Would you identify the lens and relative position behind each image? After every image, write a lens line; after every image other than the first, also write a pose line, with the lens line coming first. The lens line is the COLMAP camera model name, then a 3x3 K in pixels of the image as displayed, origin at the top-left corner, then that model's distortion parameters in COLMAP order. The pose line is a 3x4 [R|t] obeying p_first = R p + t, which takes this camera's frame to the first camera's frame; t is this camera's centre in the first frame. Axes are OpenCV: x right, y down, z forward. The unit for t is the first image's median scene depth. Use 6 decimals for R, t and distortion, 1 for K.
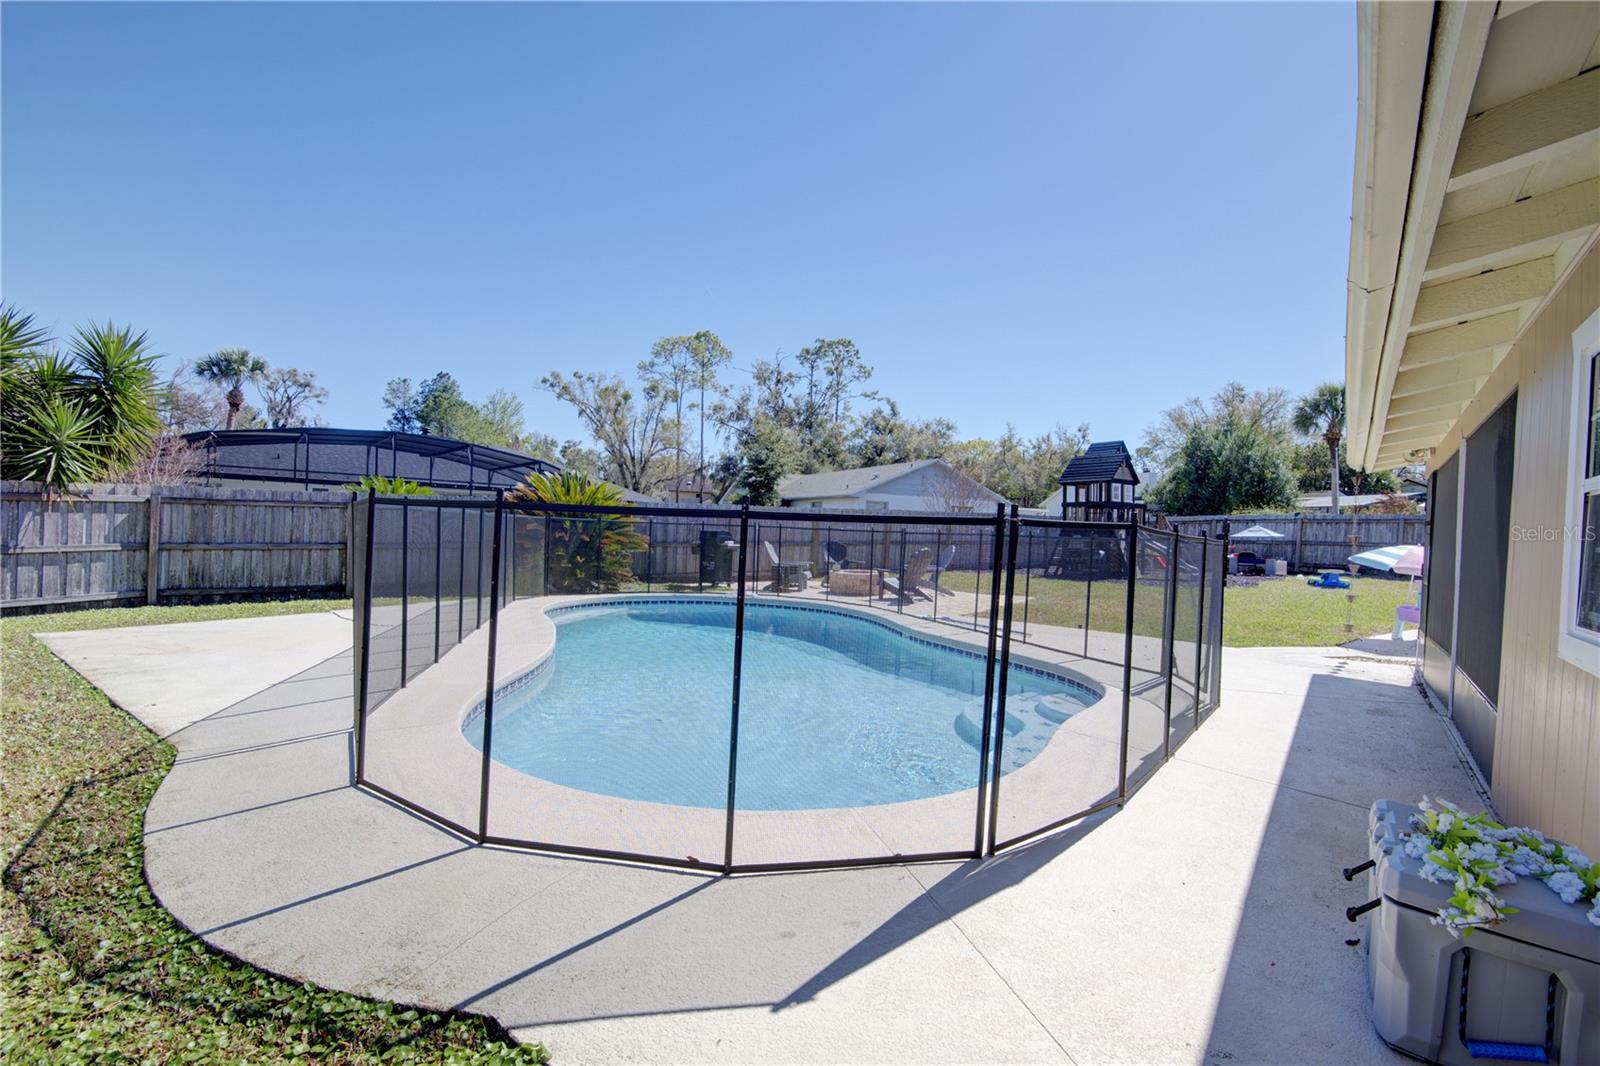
lens RADIAL K [[716.2, 0, 802.2], [0, 716.2, 531.0], [0, 0, 1]] dist [0.002144, -0.003410]
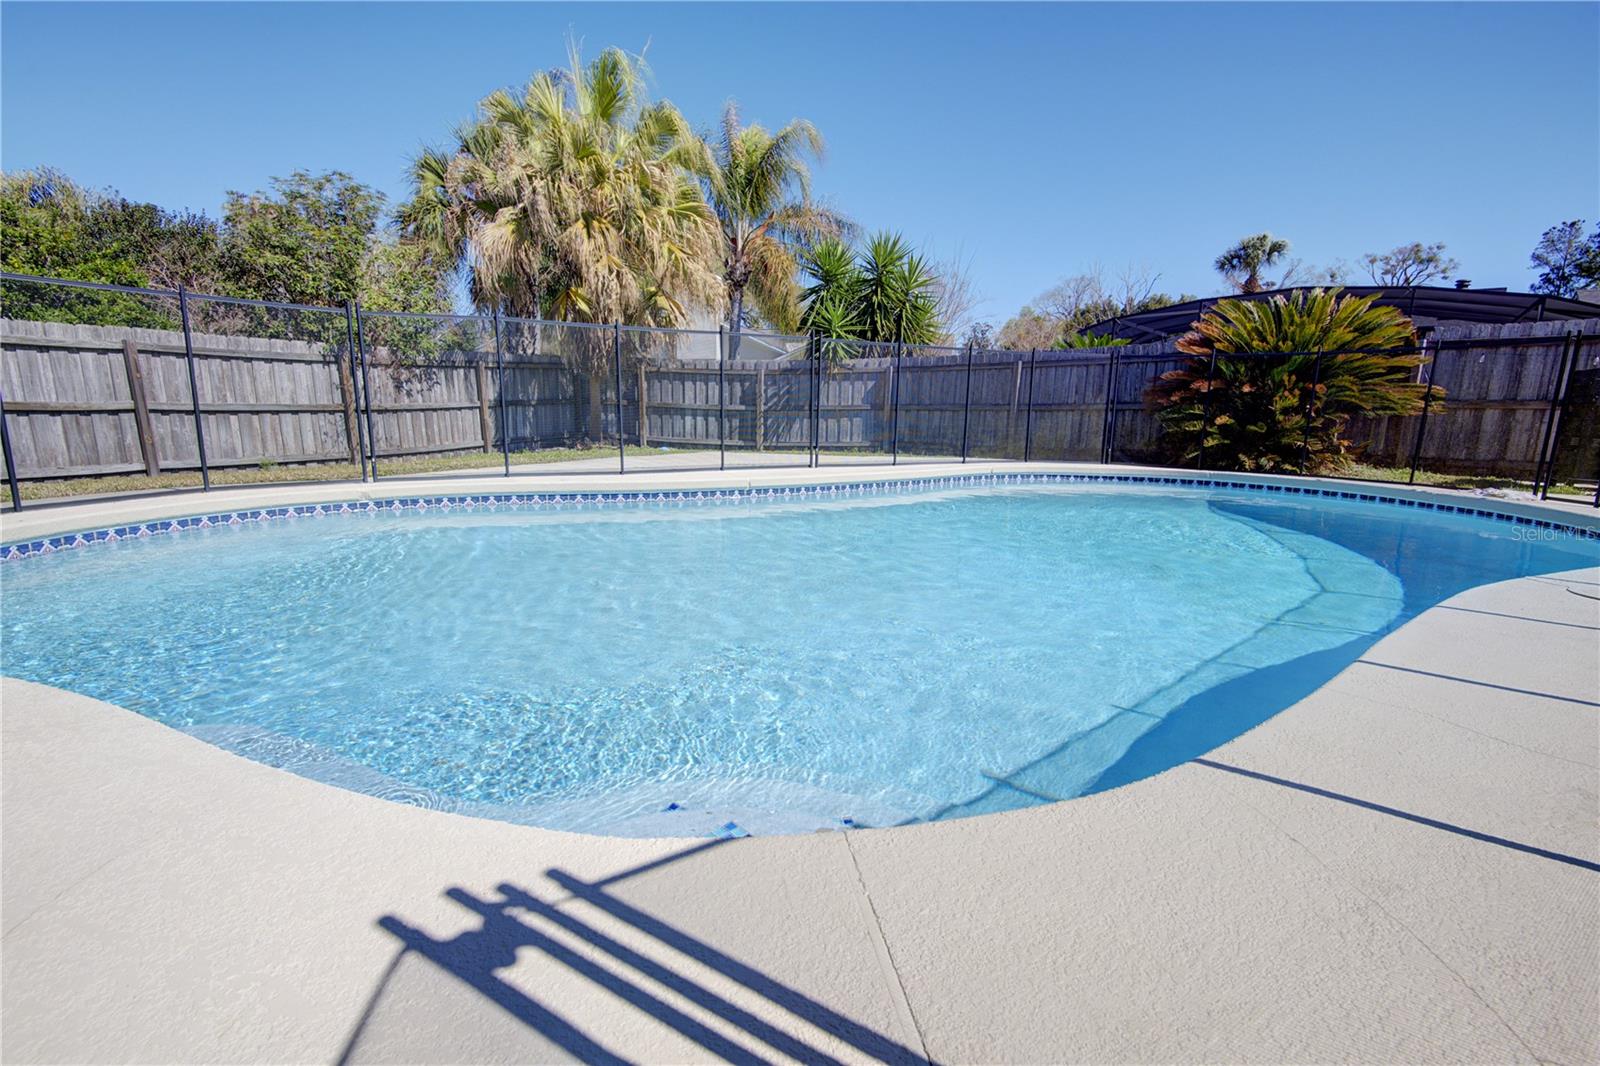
lens RADIAL K [[716.2, 0, 790.5], [0, 716.2, 538.1], [0, 0, 1]] dist [0.002144, -0.003410]
pose [[0.206357, 0.149074, -0.967054, 0.043184], [-0.010612, 0.988609, 0.150132, 0.008413], [0.978419, -0.020719, 0.205588, 0.073825]]
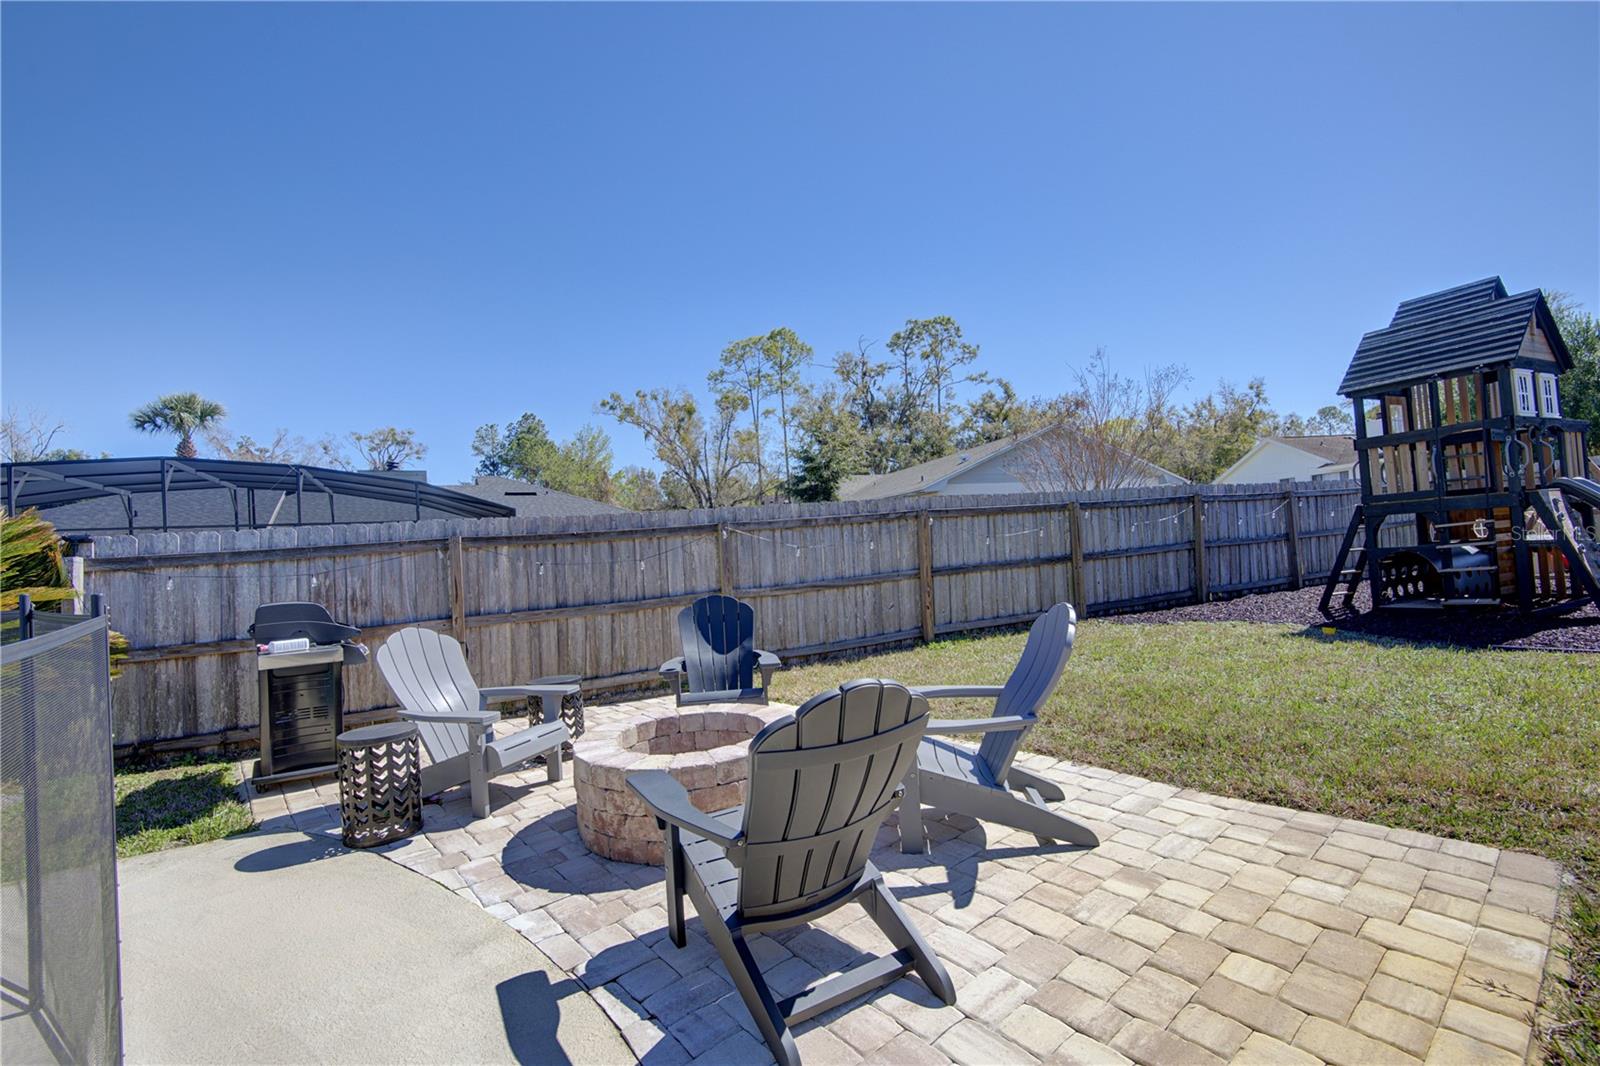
lens RADIAL K [[716.2, 0, 802.1], [0, 716.2, 549.7], [0, 0, 1]] dist [0.002144, -0.003410]
pose [[0.979562, -0.086275, -0.181701, 0.030863], [0.086815, 0.996212, -0.004996, -0.000487], [0.181444, -0.010881, 0.983341, 0.137768]]
